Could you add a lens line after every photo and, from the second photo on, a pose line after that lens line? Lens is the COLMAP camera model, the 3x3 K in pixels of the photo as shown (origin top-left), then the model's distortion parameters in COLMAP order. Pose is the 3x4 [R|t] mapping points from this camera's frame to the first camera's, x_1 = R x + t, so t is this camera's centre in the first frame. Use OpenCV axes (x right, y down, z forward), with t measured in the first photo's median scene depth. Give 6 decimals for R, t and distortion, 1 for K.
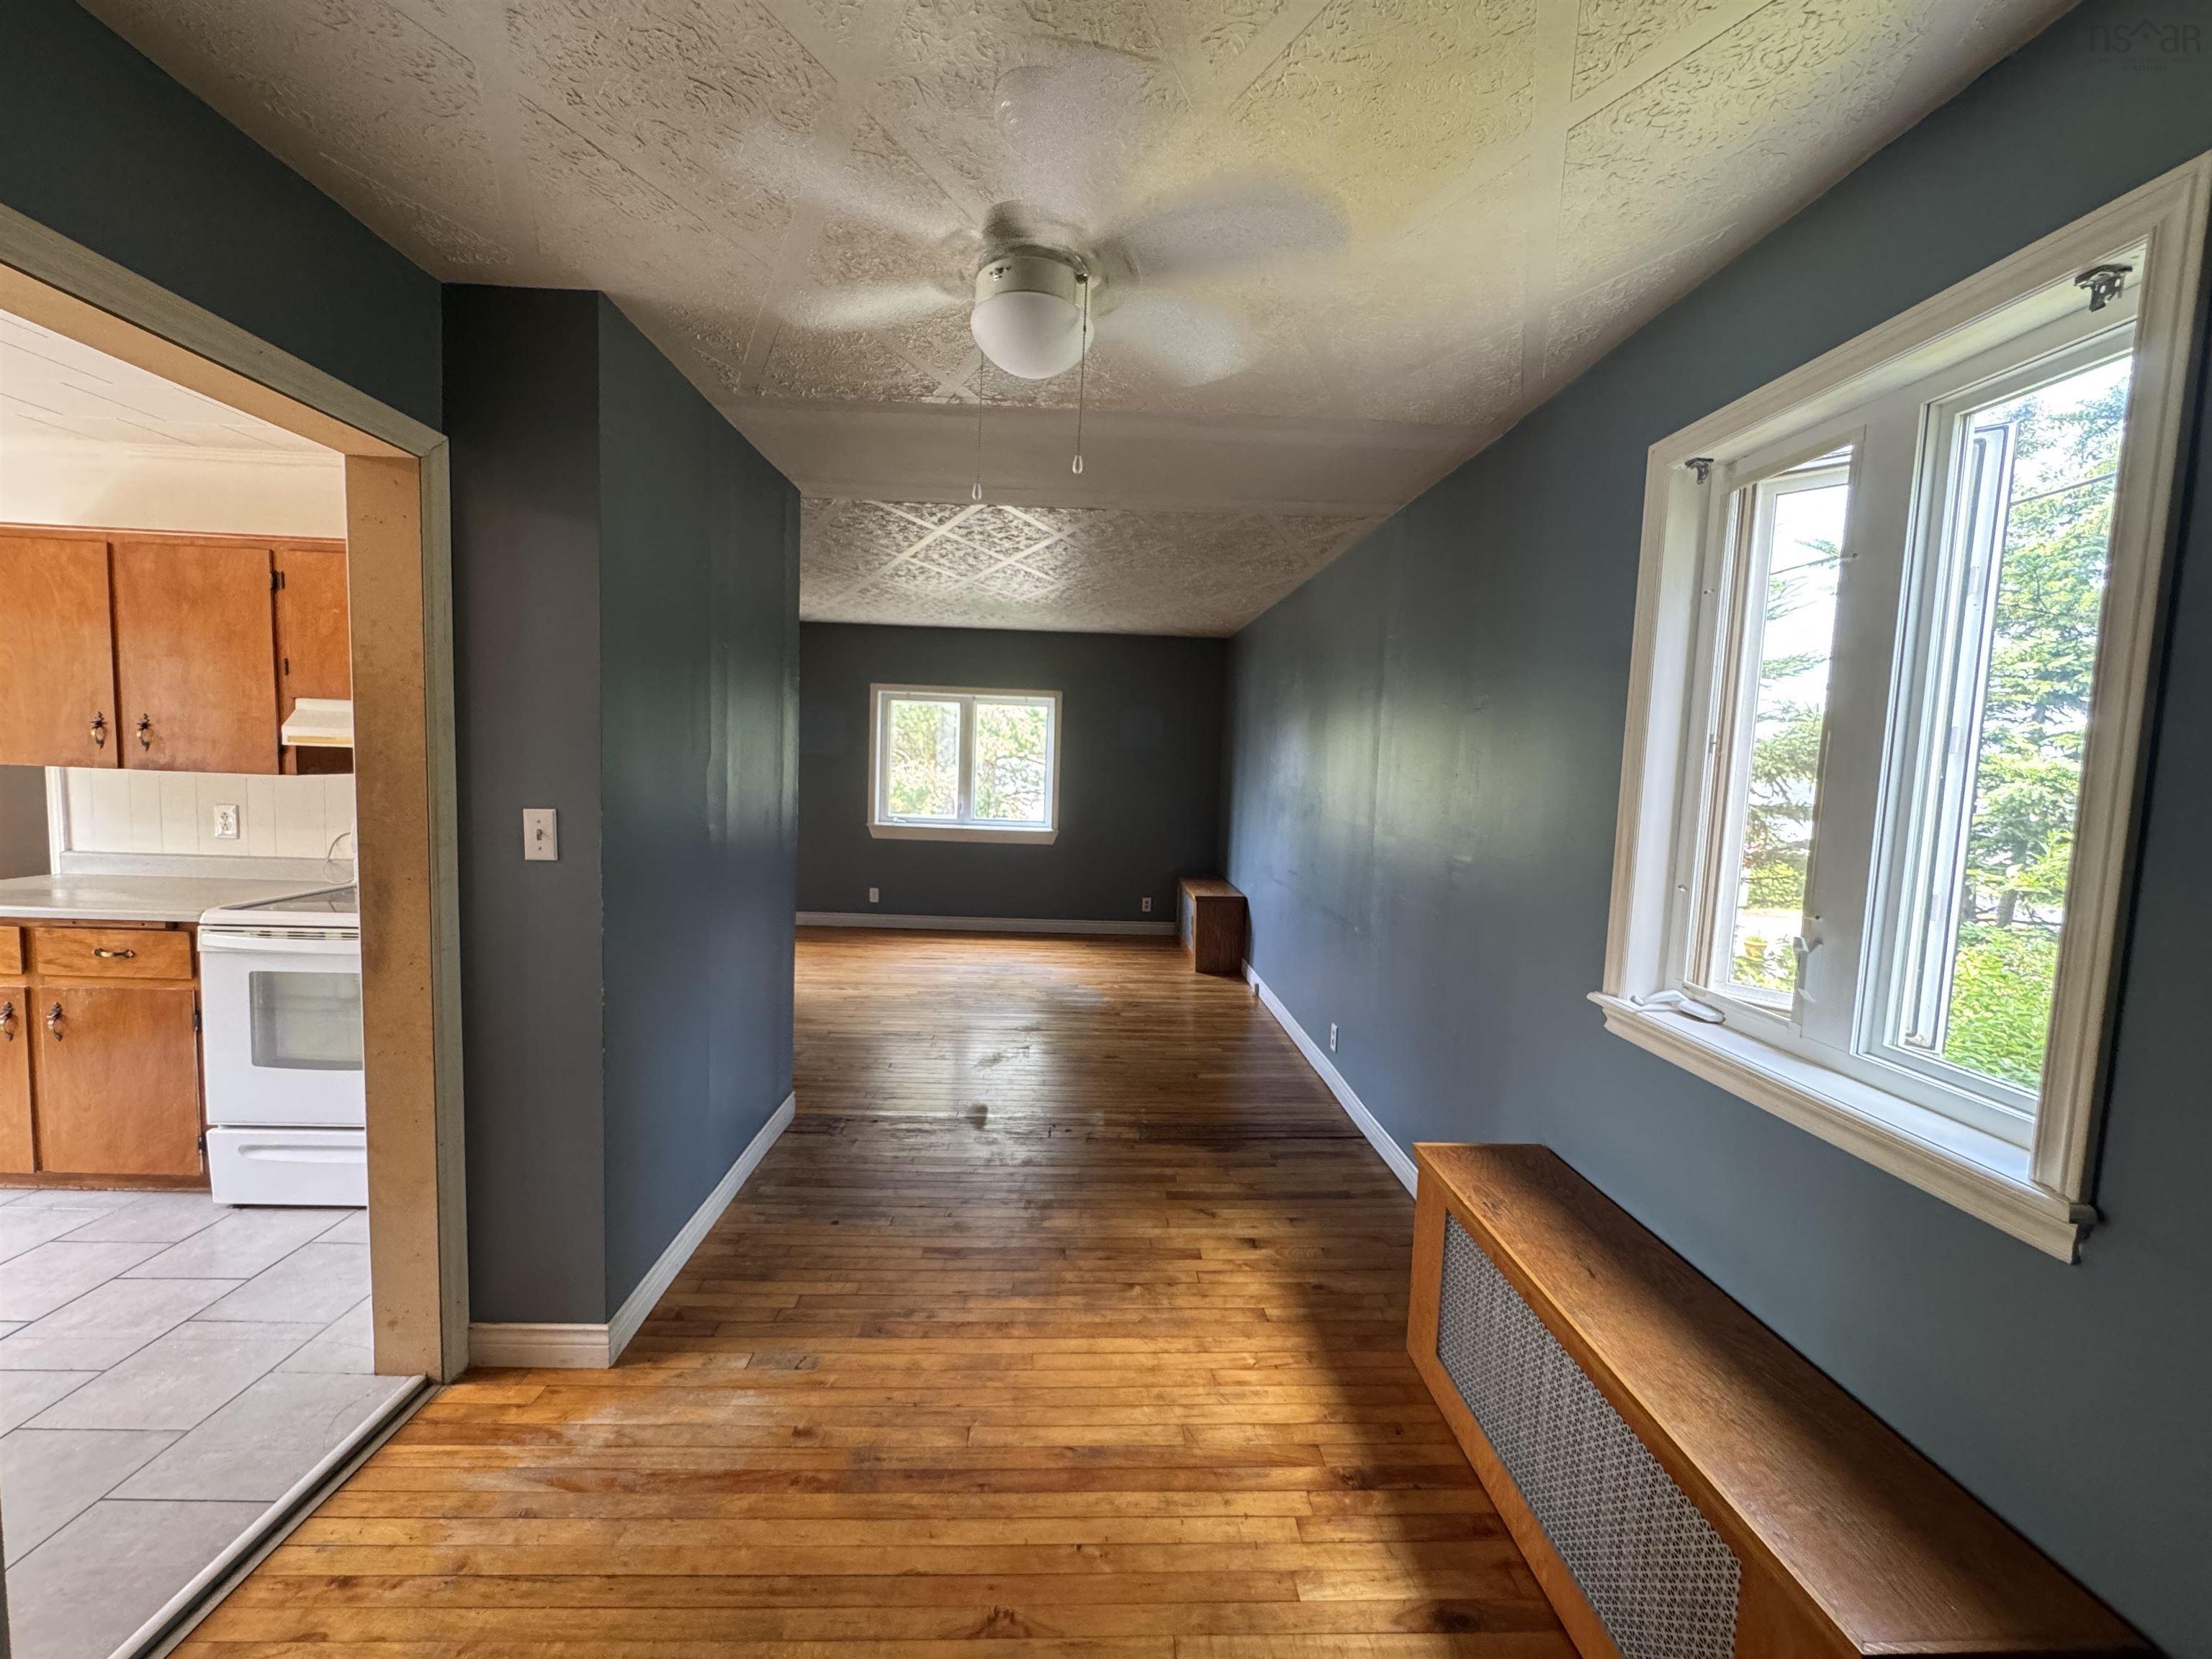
lens RADIAL K [[885.9, 0, 1104.4], [0, 885.9, 828.0], [0, 0, 1]] dist [-0.002870, 0.000537]
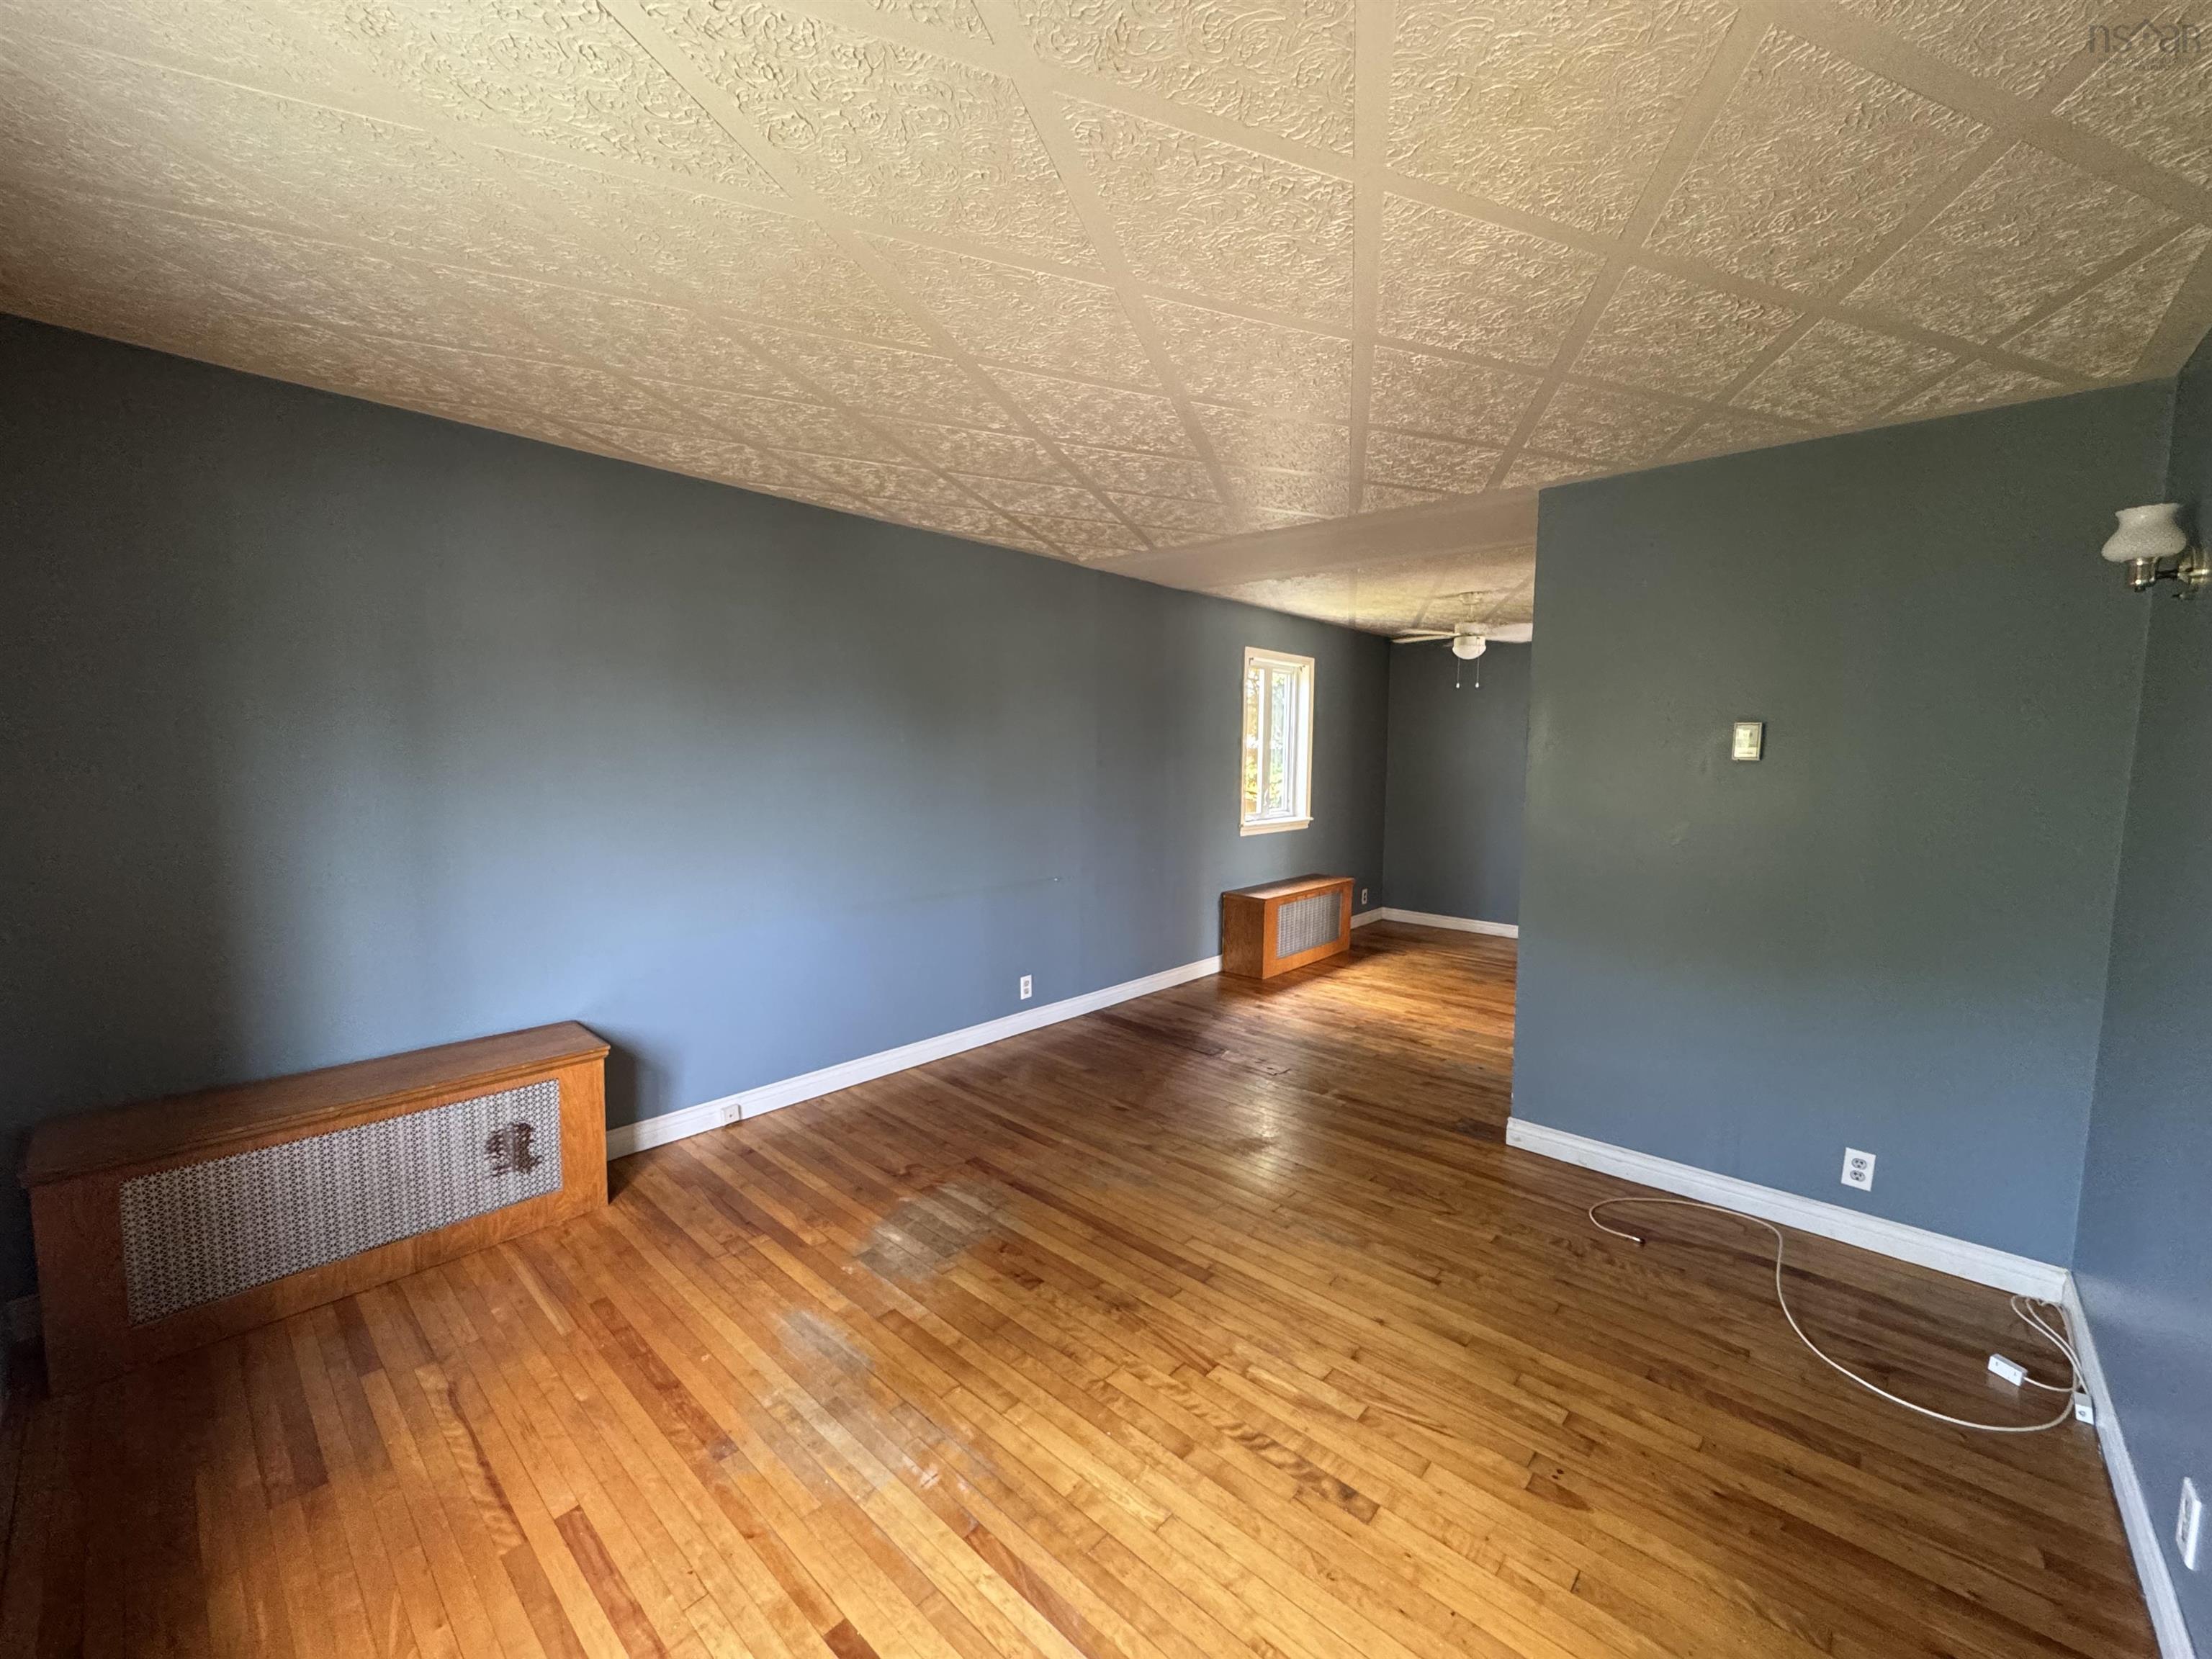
lens RADIAL K [[885.9, 0, 1104.4], [0, 885.9, 828.0], [0, 0, 1]] dist [-0.002870, 0.000537]
pose [[-0.712476, -0.104948, 0.693804, -1.158298], [0.022209, 0.984884, 0.171786, -0.323304], [-0.701345, 0.137802, -0.699375, 3.324752]]
